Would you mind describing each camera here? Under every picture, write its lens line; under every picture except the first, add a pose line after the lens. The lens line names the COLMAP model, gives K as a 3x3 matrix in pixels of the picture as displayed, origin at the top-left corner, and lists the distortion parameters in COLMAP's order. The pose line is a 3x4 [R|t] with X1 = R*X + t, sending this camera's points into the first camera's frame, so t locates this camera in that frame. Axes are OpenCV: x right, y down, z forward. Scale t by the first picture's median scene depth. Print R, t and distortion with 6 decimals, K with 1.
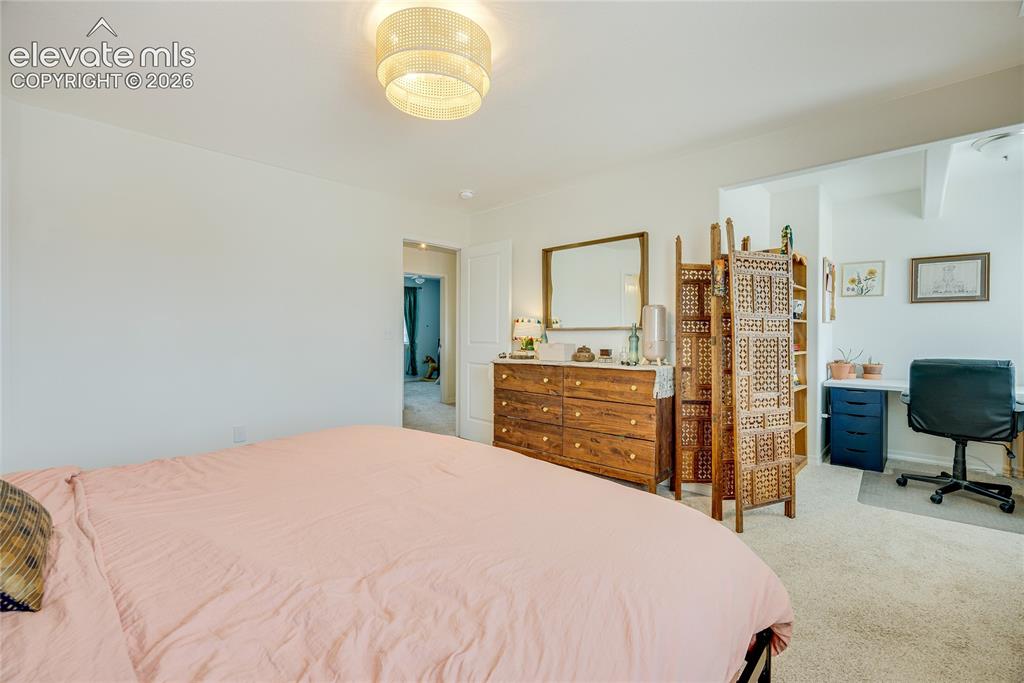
lens RADIAL K [[433.5, 0, 509.6], [0, 433.5, 341.0], [0, 0, 1]] dist [0.000453, 0.000171]
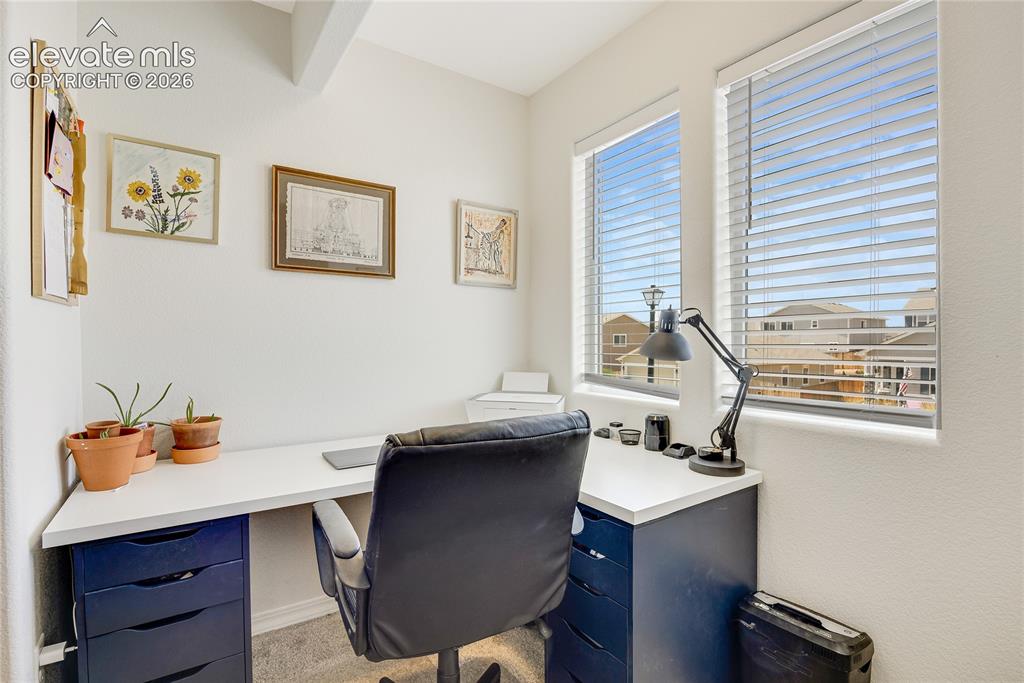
lens RADIAL K [[464.0, 0, 510.0], [0, 464.0, 342.7], [0, 0, 1]] dist [-0.013001, 0.000049]
pose [[0.196724, -0.010051, 0.980407, 0.540492], [0.015897, 0.999849, 0.007061, -0.013240], [-0.980330, 0.014196, 0.196854, 0.708493]]
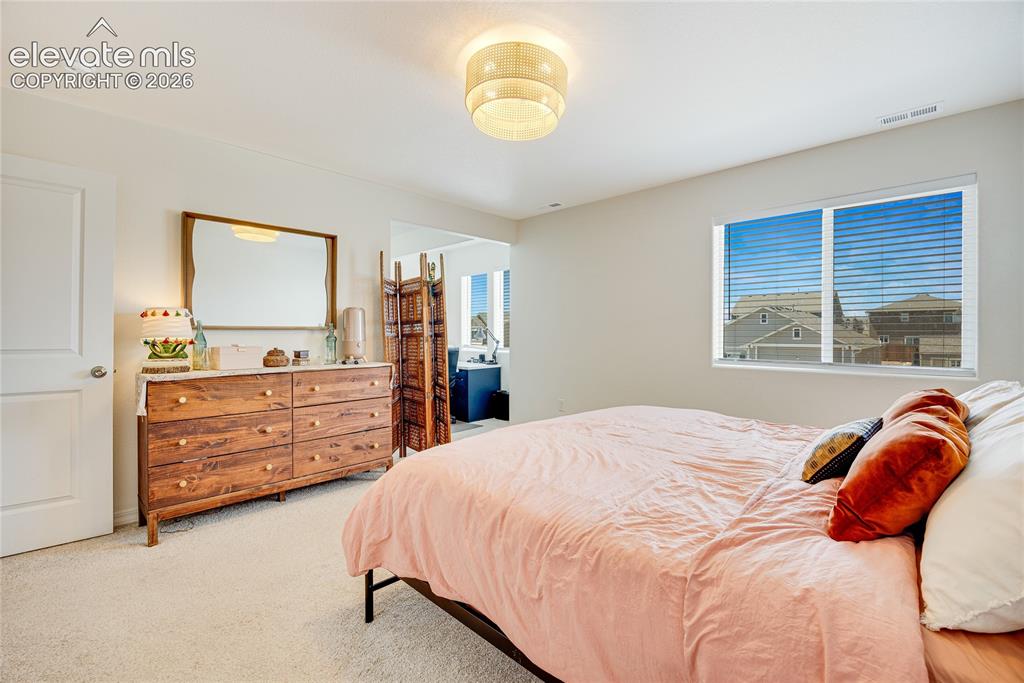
lens RADIAL K [[464.0, 0, 512.6], [0, 464.0, 338.0], [0, 0, 1]] dist [-0.013001, 0.000049]
pose [[0.008994, -0.006315, 0.999940, -0.724317], [0.018524, 0.999810, 0.006147, -0.005695], [-0.999788, 0.018467, 0.009110, 0.523971]]
